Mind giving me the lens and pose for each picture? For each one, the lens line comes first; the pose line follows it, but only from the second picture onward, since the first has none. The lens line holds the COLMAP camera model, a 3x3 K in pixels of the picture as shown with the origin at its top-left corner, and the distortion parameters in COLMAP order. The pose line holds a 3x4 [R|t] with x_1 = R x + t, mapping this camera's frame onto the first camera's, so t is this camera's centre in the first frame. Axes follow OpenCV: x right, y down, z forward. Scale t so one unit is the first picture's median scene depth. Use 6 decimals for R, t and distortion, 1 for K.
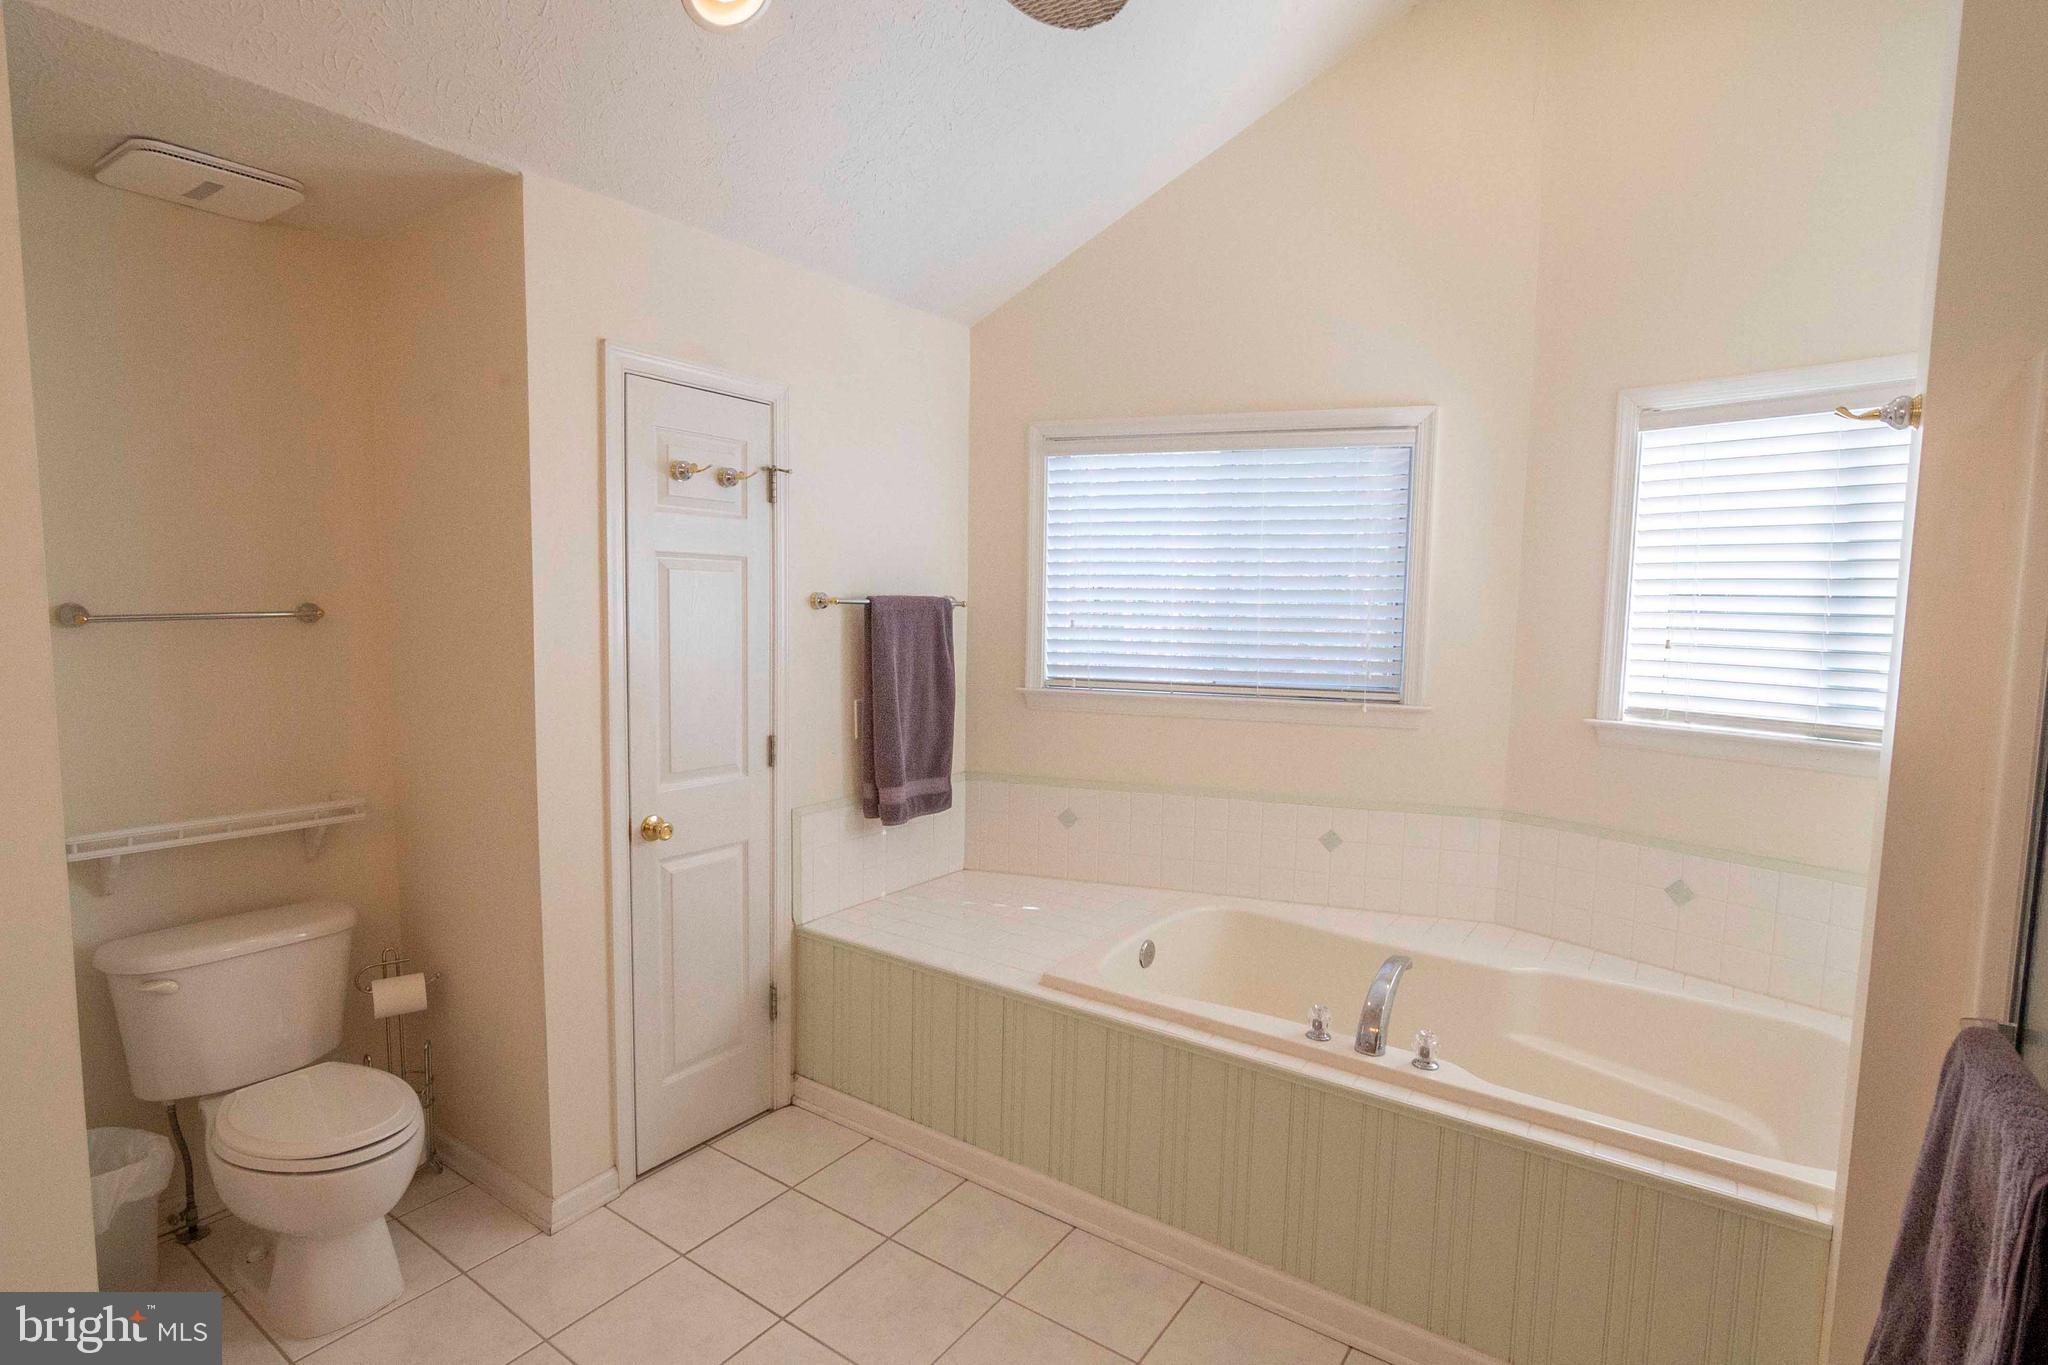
lens RADIAL K [[1006.0, 0, 1002.1], [0, 1006.0, 679.8], [0, 0, 1]] dist [-0.032459, 0.007759]
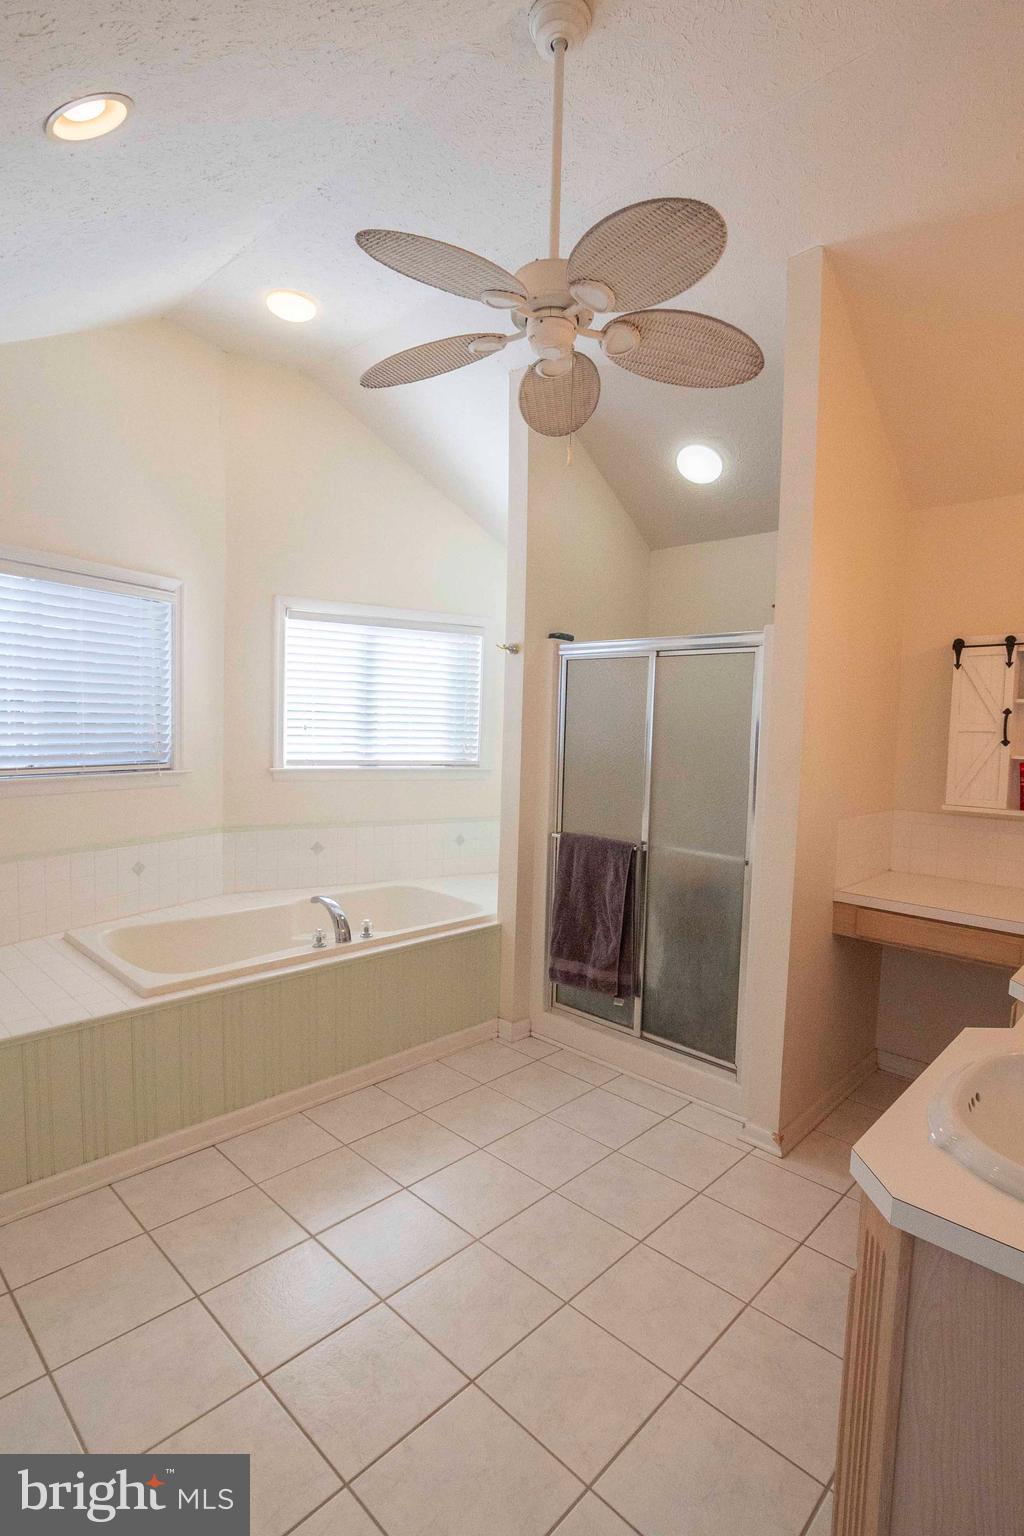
lens RADIAL K [[754.5, 0, 512.0], [0, 754.5, 768.0], [0, 0, 1]] dist [-0.032459, 0.007759]
pose [[0.146816, -0.068950, 0.986758, -0.773100], [0.056220, 0.996537, 0.061269, -0.022794], [-0.987565, 0.046481, 0.150184, 0.352916]]
